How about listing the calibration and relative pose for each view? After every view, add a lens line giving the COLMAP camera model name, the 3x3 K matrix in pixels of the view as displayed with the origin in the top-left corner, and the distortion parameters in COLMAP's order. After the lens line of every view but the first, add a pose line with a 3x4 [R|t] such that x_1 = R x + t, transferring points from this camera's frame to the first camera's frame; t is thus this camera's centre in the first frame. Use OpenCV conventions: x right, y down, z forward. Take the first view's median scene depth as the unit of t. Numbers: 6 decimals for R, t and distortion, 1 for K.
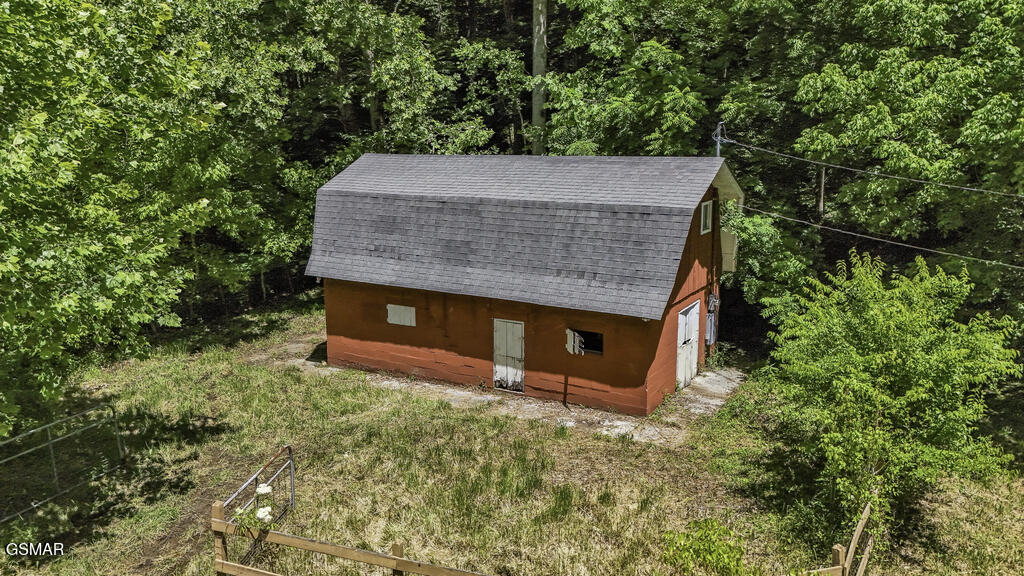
lens RADIAL K [[748.8, 0, 511.4], [0, 748.8, 281.9], [0, 0, 1]] dist [0.067347, -0.064616]
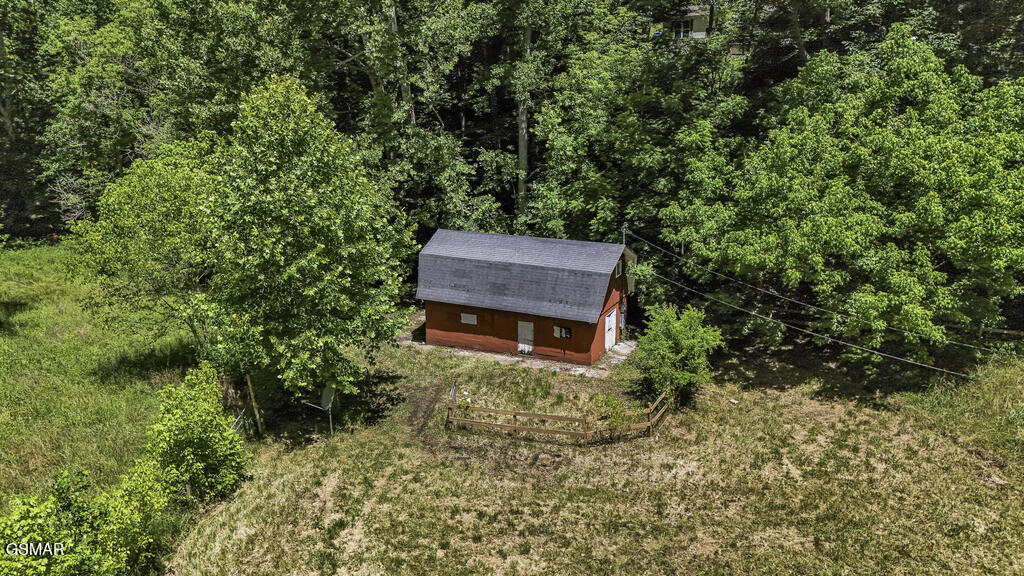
lens RADIAL K [[748.8, 0, 510.9], [0, 748.8, 287.8], [0, 0, 1]] dist [0.067347, -0.064616]
pose [[0.996813, -0.021233, 0.076897, -0.199148], [0.015807, 0.997387, 0.070497, -0.188883], [-0.078193, -0.069057, 0.994544, -1.051379]]
